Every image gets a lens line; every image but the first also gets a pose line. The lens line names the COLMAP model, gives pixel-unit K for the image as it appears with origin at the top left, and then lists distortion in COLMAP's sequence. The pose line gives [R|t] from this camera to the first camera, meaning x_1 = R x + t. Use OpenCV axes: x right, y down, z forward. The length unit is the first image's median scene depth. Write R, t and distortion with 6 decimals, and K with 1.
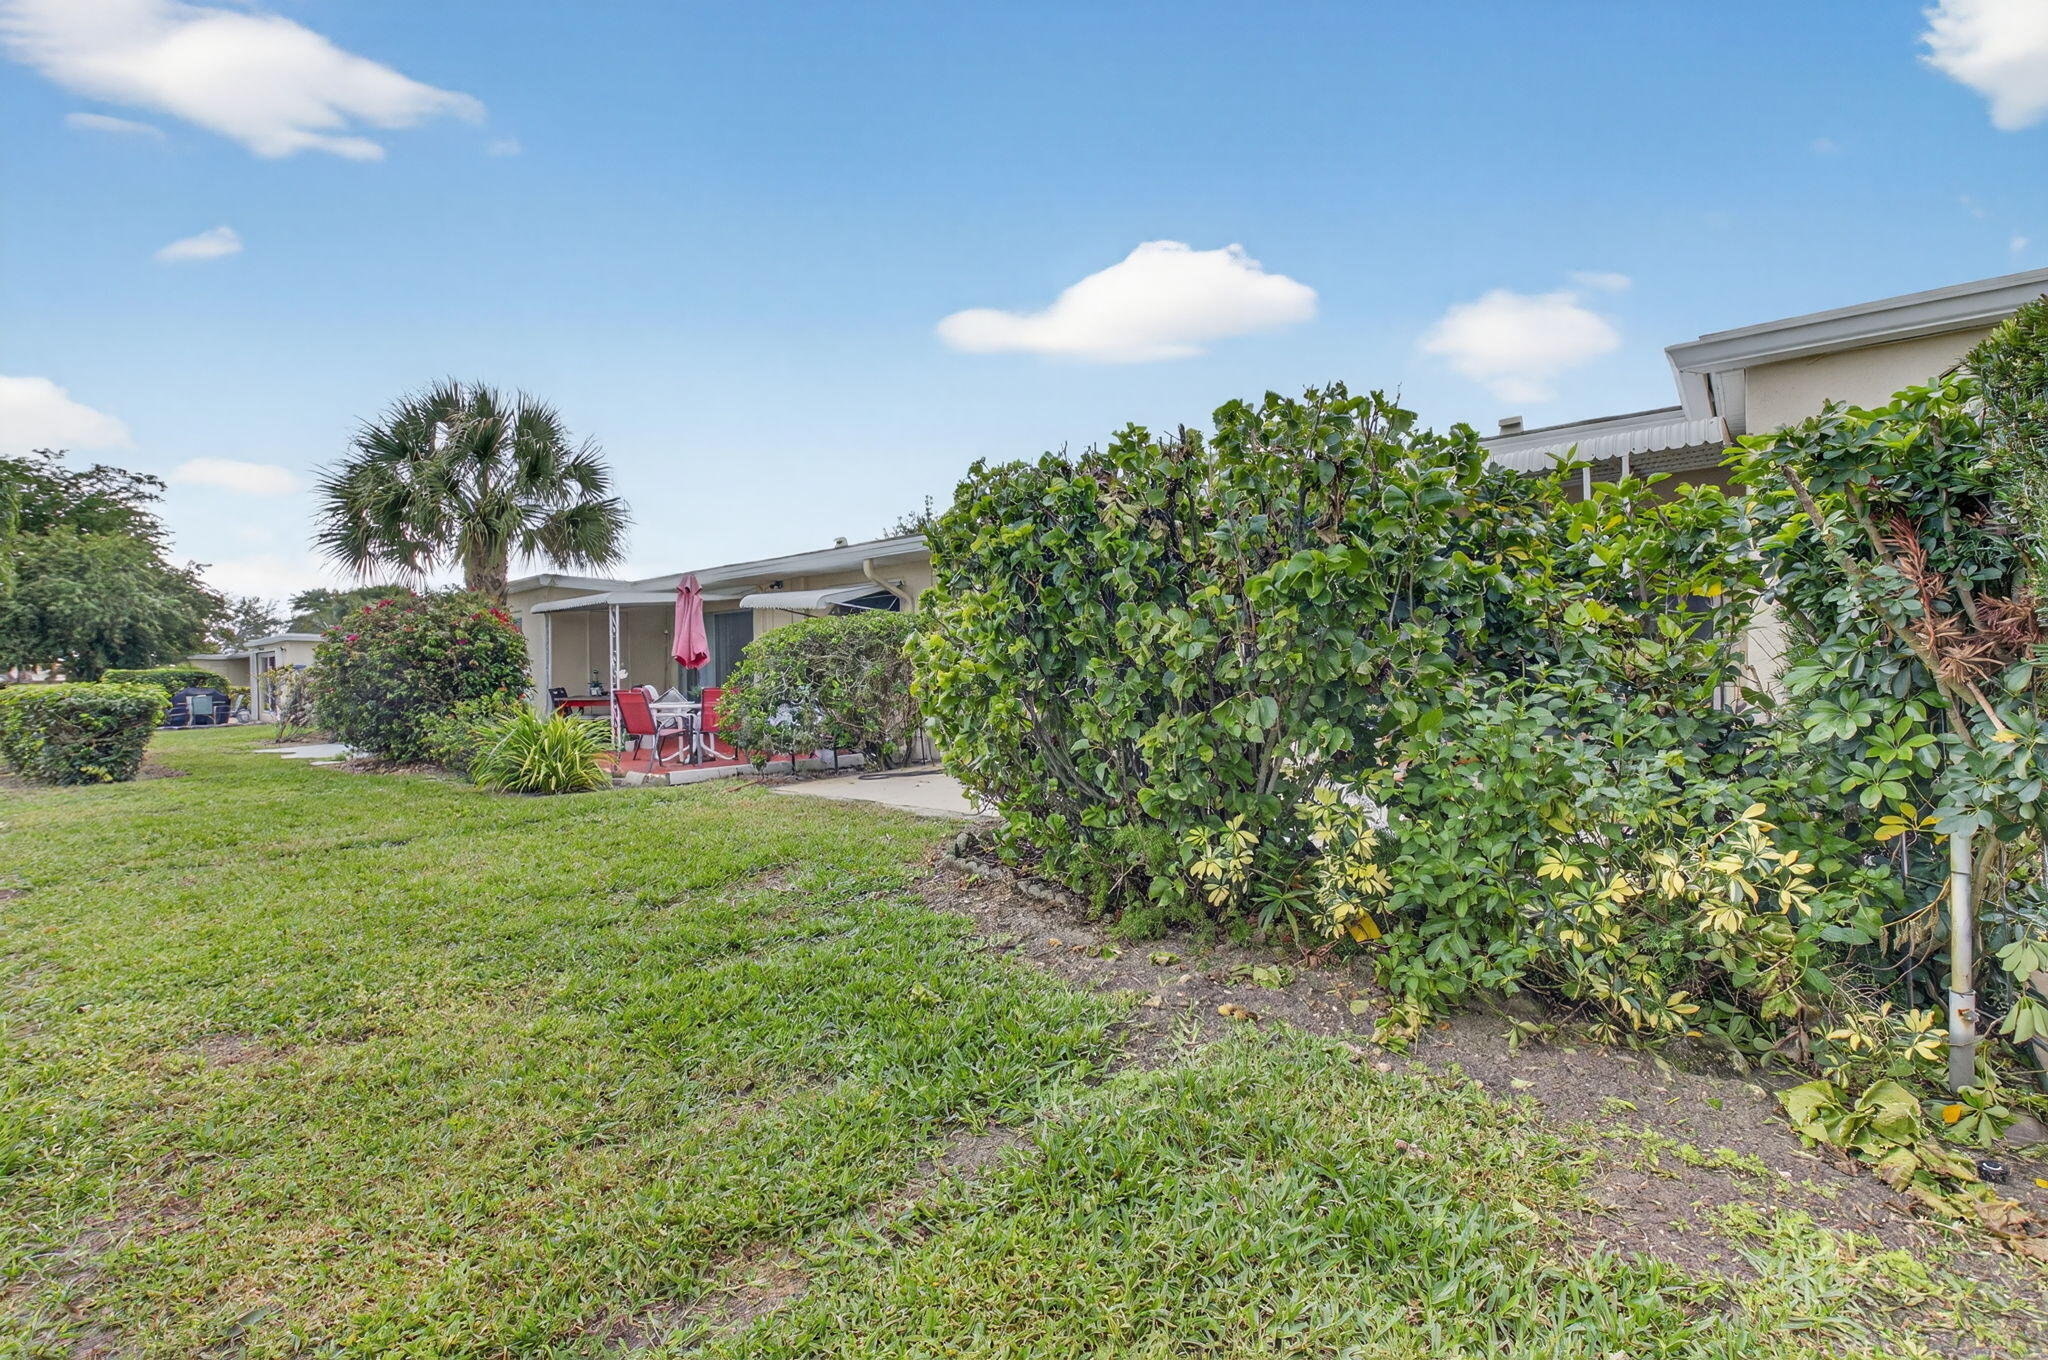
lens RADIAL K [[902.2, 0, 1033.6], [0, 902.2, 677.3], [0, 0, 1]] dist [-0.004343, -0.014845]
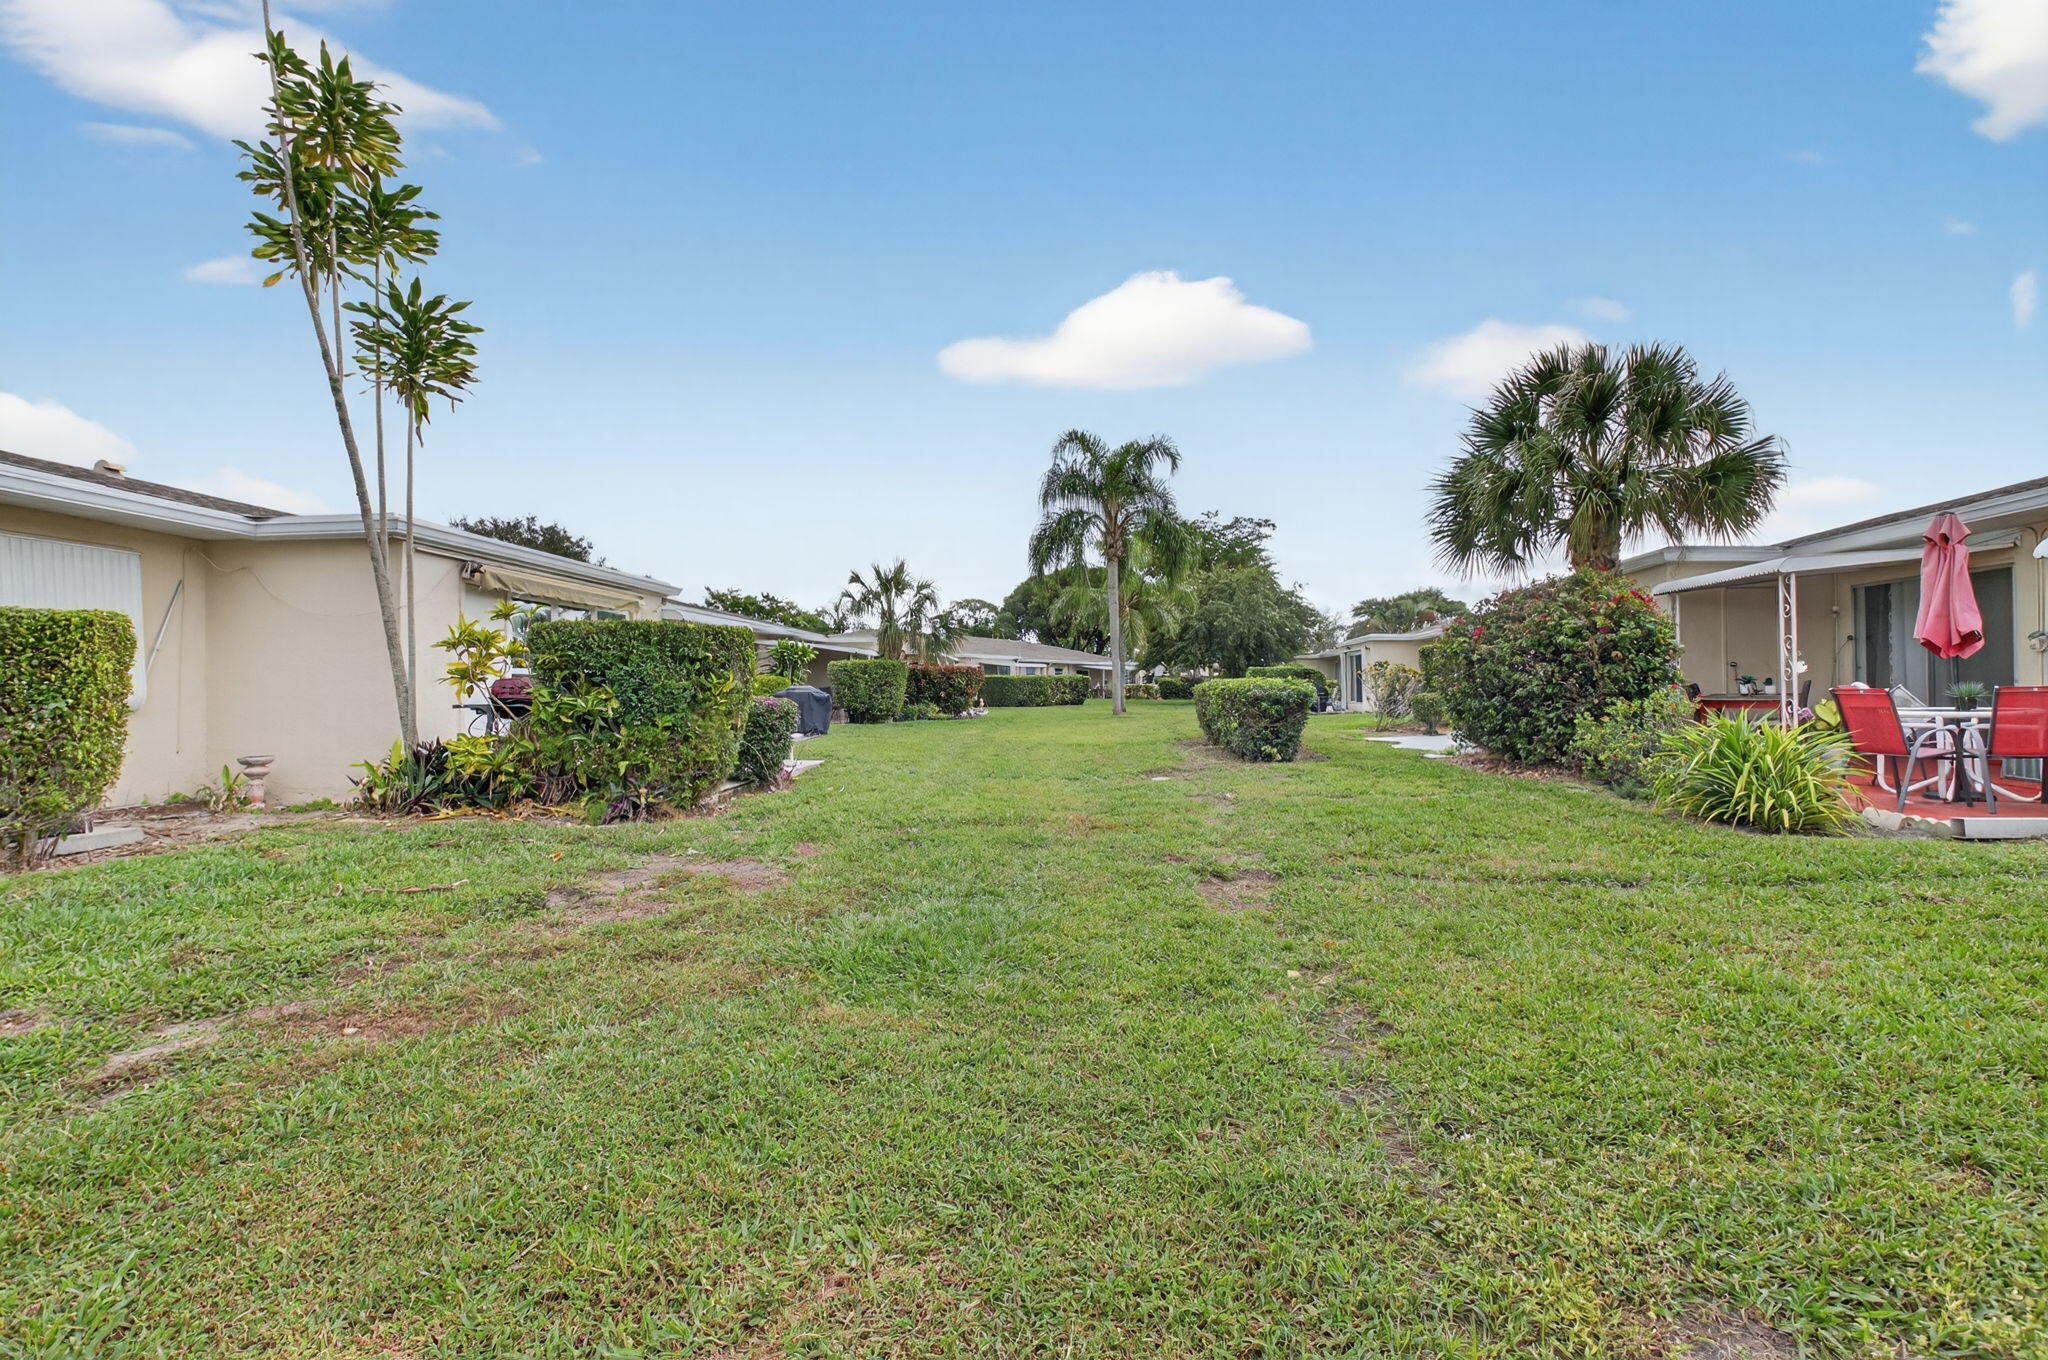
lens RADIAL K [[902.2, 0, 1022.4], [0, 902.2, 680.9], [0, 0, 1]] dist [-0.004343, -0.014845]
pose [[0.501207, 0.005534, -0.865310, -0.139216], [0.002390, 0.999967, 0.007780, 0.000807], [0.865324, -0.005967, 0.501177, 0.075081]]
